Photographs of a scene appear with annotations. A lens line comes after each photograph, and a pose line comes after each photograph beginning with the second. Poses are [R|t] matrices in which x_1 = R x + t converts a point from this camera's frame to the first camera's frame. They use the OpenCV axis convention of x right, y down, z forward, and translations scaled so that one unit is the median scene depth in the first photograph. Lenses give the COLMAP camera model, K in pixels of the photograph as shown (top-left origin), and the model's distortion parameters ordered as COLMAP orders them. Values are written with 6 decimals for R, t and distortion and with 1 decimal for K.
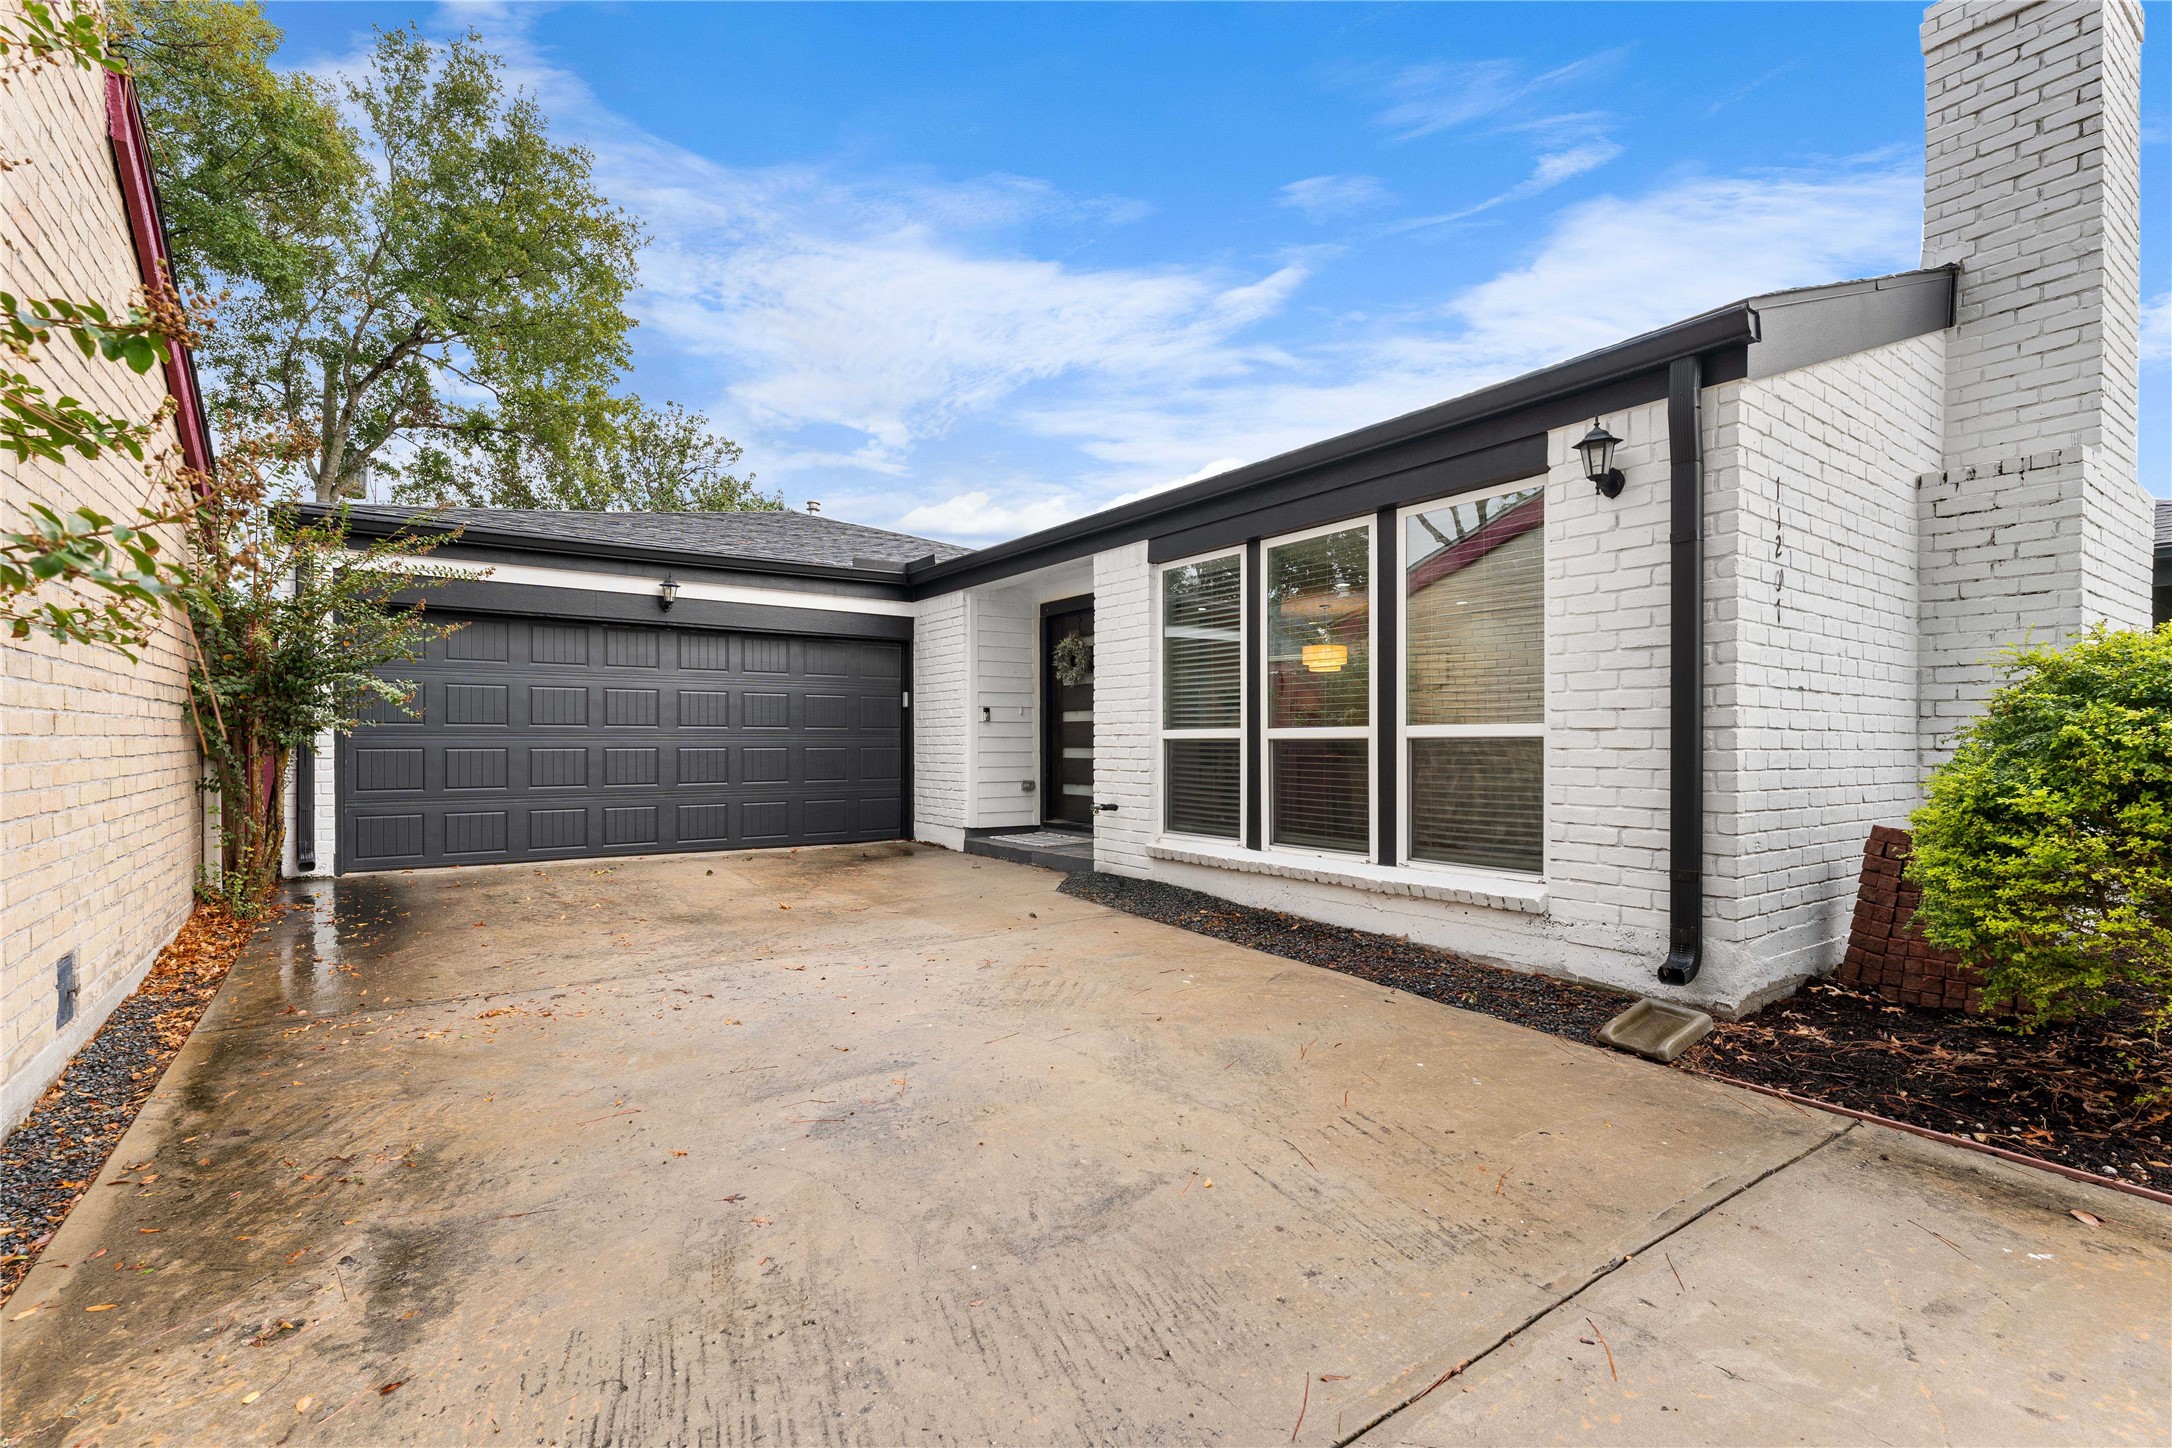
lens RADIAL K [[988.8, 0, 1089.0], [0, 988.8, 737.0], [0, 0, 1]] dist [0.001957, -0.000328]
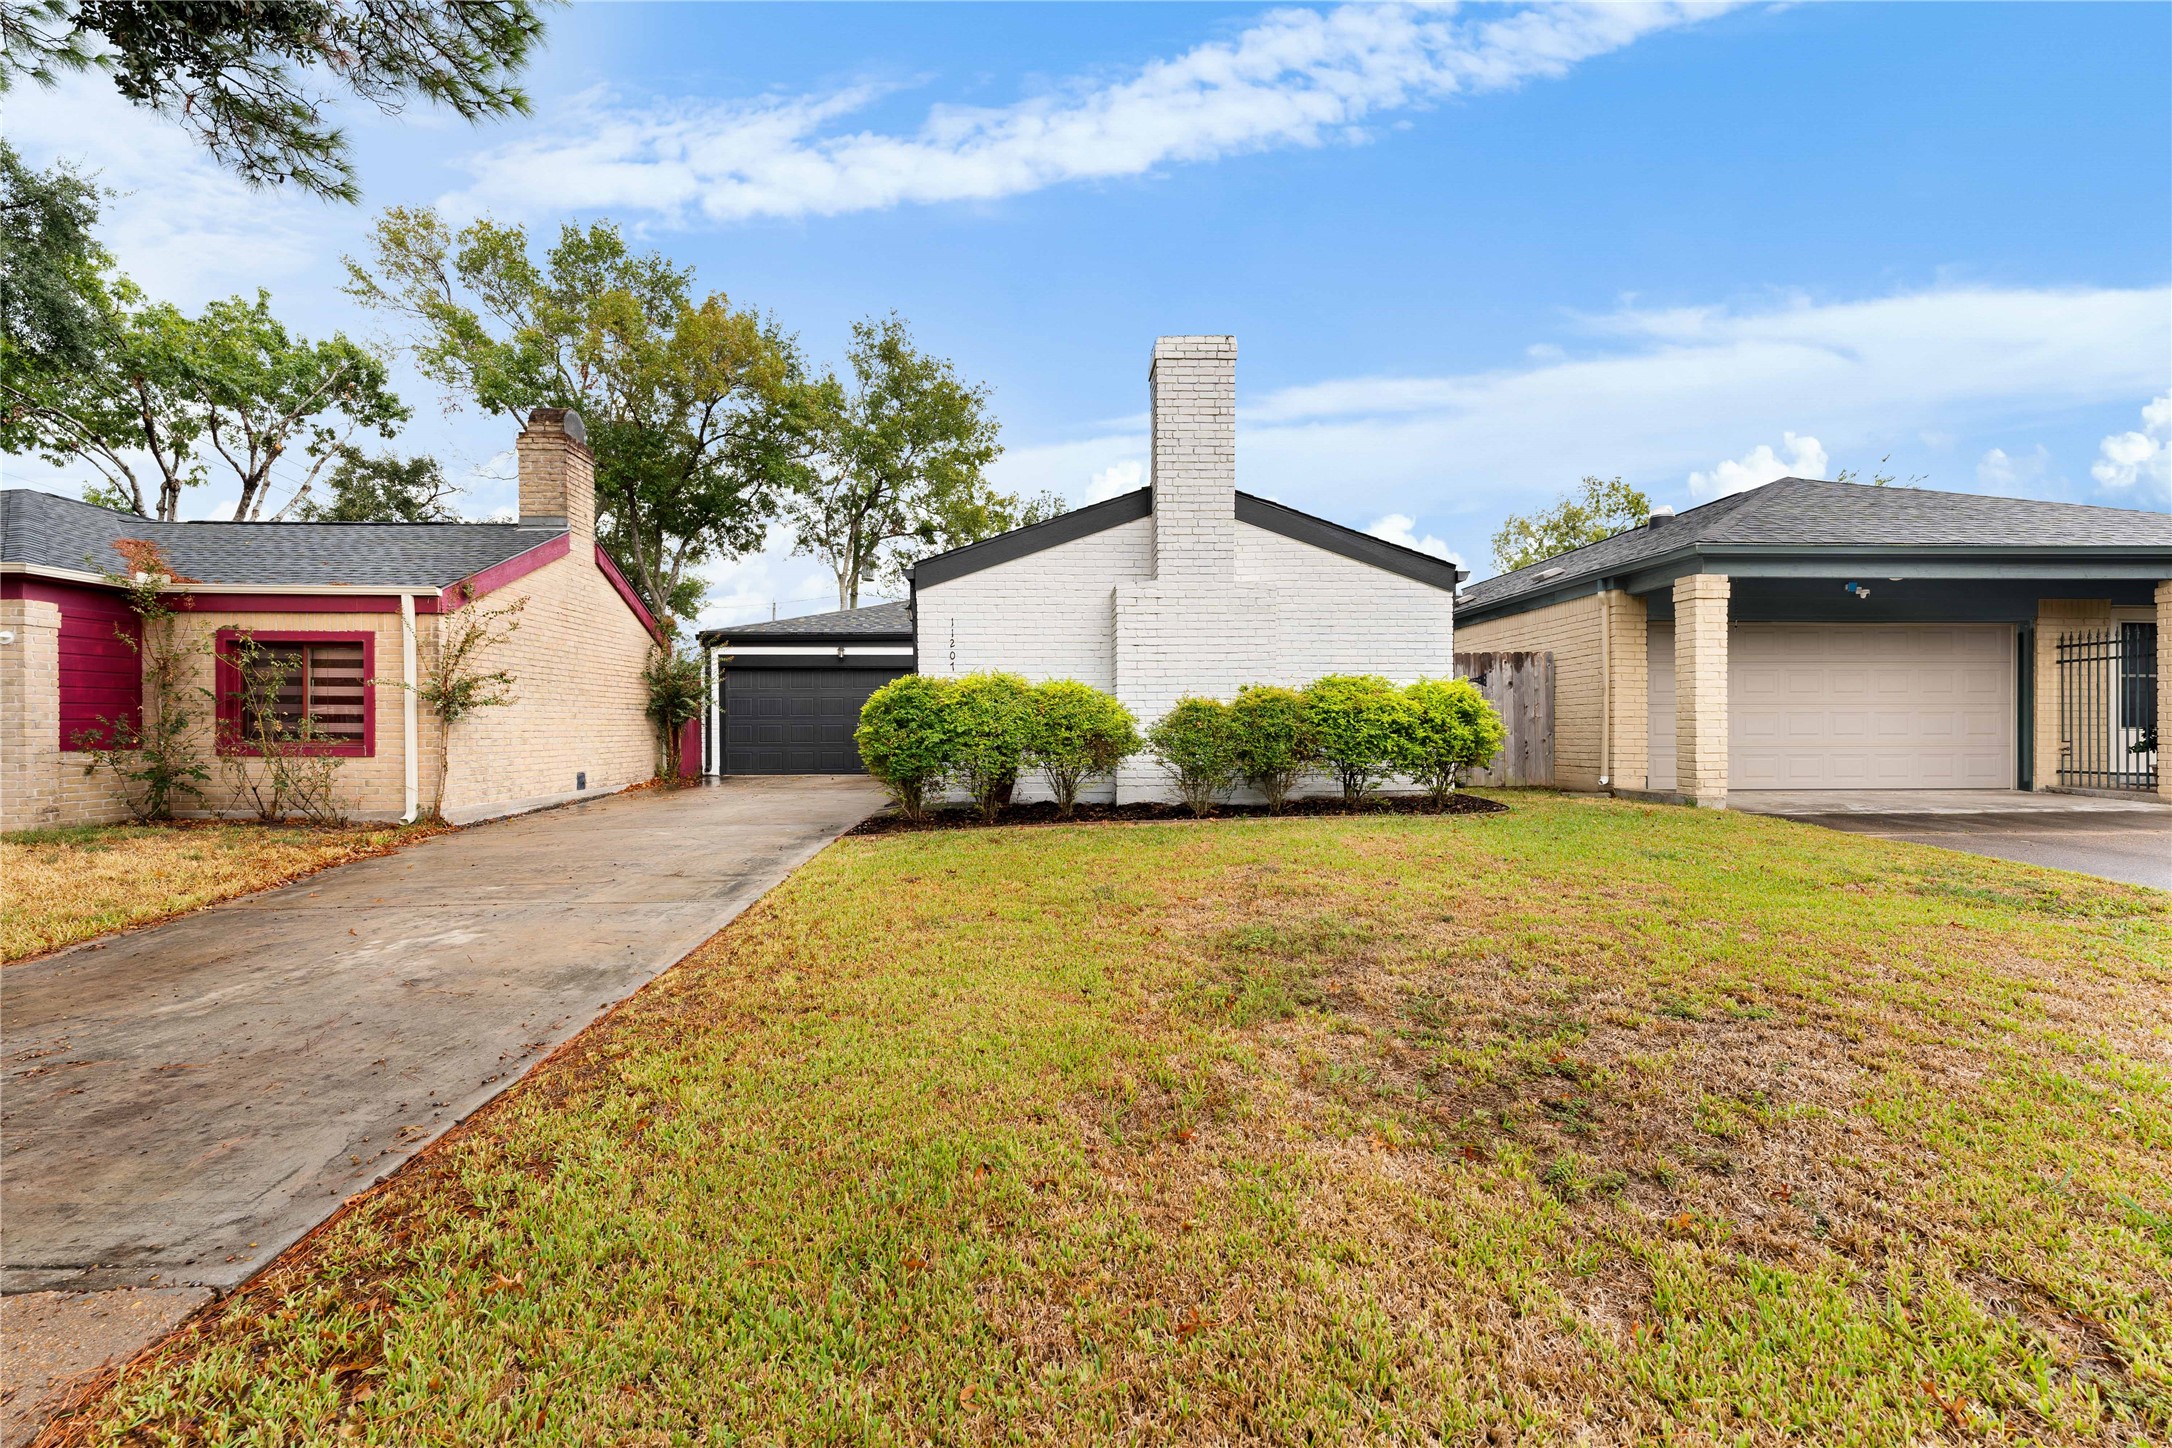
lens RADIAL K [[988.8, 0, 1078.8], [0, 988.8, 723.1], [0, 0, 1]] dist [0.001957, -0.000328]
pose [[0.836559, -0.010359, -0.547778, 1.067628], [0.009590, 0.999945, -0.004264, 0.018743], [0.547792, -0.001686, 0.836613, -0.471826]]
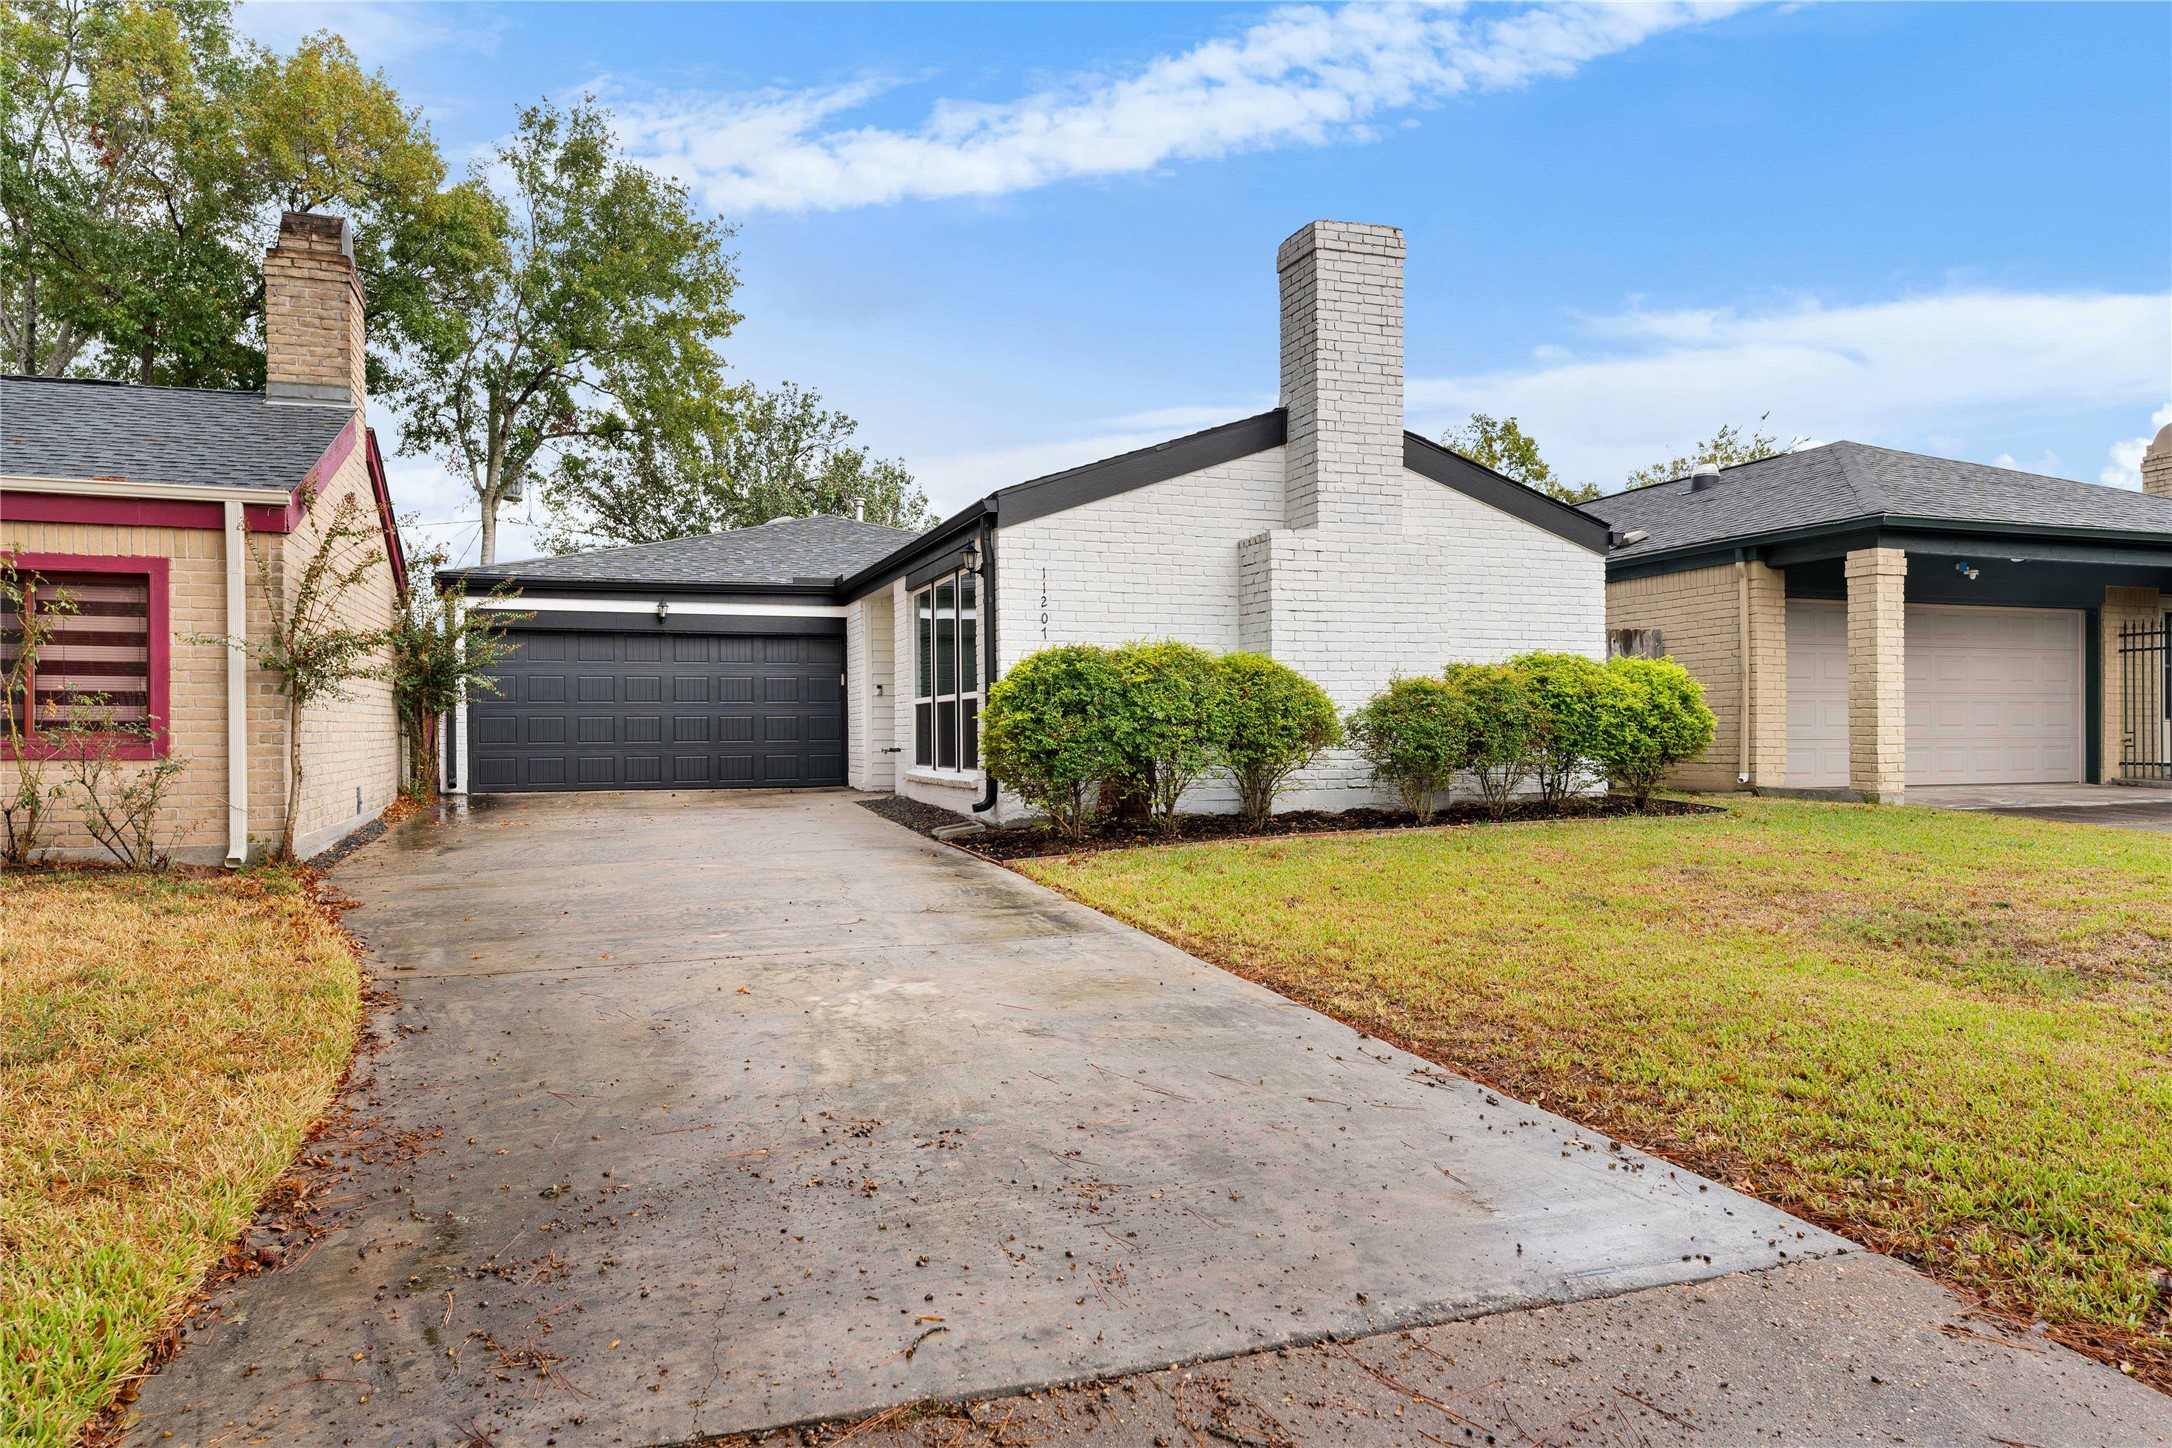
lens RADIAL K [[1408.5, 0, 1089.6], [0, 1408.5, 728.1], [0, 0, 1]] dist [0.003731, 0.000480]
pose [[0.962142, -0.008531, -0.272416, 0.675778], [0.009531, 0.999952, 0.002350, 0.026291], [0.272383, -0.004857, 0.962177, -0.754855]]
